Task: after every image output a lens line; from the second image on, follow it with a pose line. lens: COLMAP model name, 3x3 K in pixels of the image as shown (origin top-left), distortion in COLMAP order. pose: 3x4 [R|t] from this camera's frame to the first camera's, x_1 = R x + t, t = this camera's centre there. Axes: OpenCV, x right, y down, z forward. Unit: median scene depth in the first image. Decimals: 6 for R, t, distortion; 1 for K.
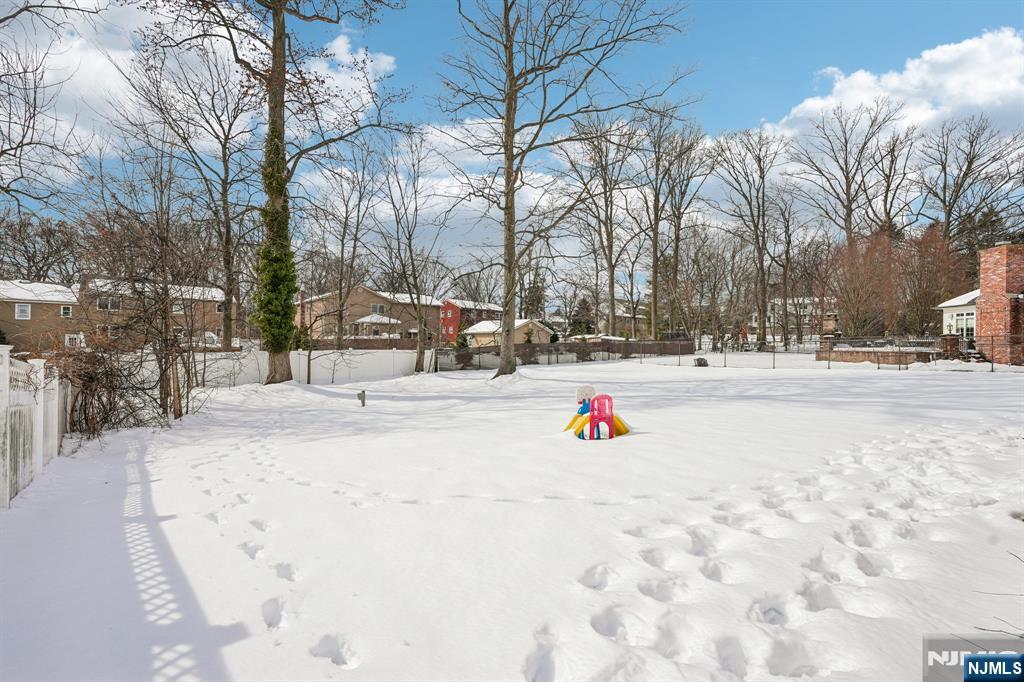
lens RADIAL K [[469.2, 0, 512.0], [0, 469.2, 341.0], [0, 0, 1]] dist [0.000071, 0.000901]
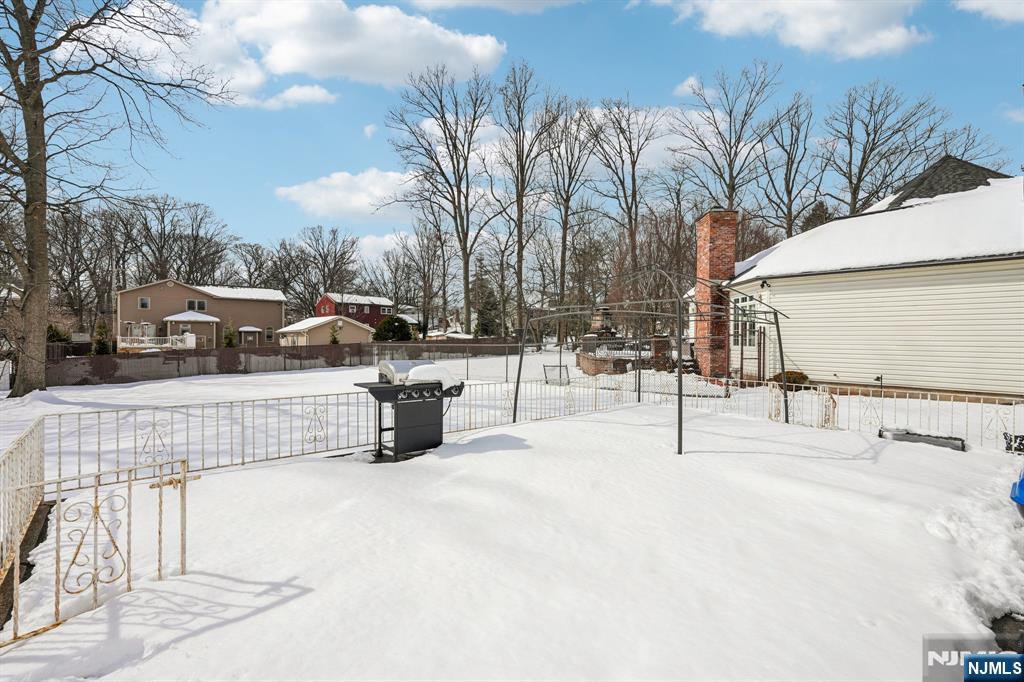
lens RADIAL K [[473.9, 0, 512.0], [0, 473.9, 341.0], [0, 0, 1]] dist [-0.001167, 0.000104]
pose [[0.999975, -0.006840, -0.001884, 0.307711], [0.006863, 0.999897, 0.012613, -0.006874], [0.001798, -0.012626, 0.999919, 0.106788]]
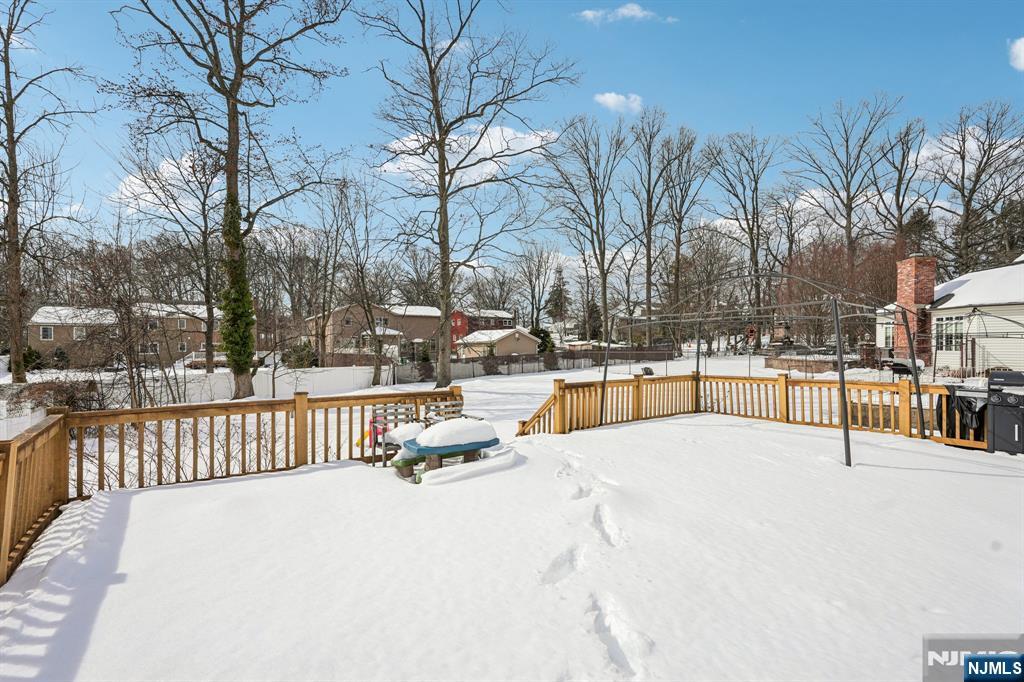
lens RADIAL K [[474.3, 0, 507.5], [0, 474.3, 349.3], [0, 0, 1]] dist [0.001525, 0.000278]
pose [[0.994780, -0.018541, -0.100342, 0.106876], [0.020200, 0.999675, 0.015540, -0.014899], [0.100022, -0.017486, 0.994832, -0.057208]]
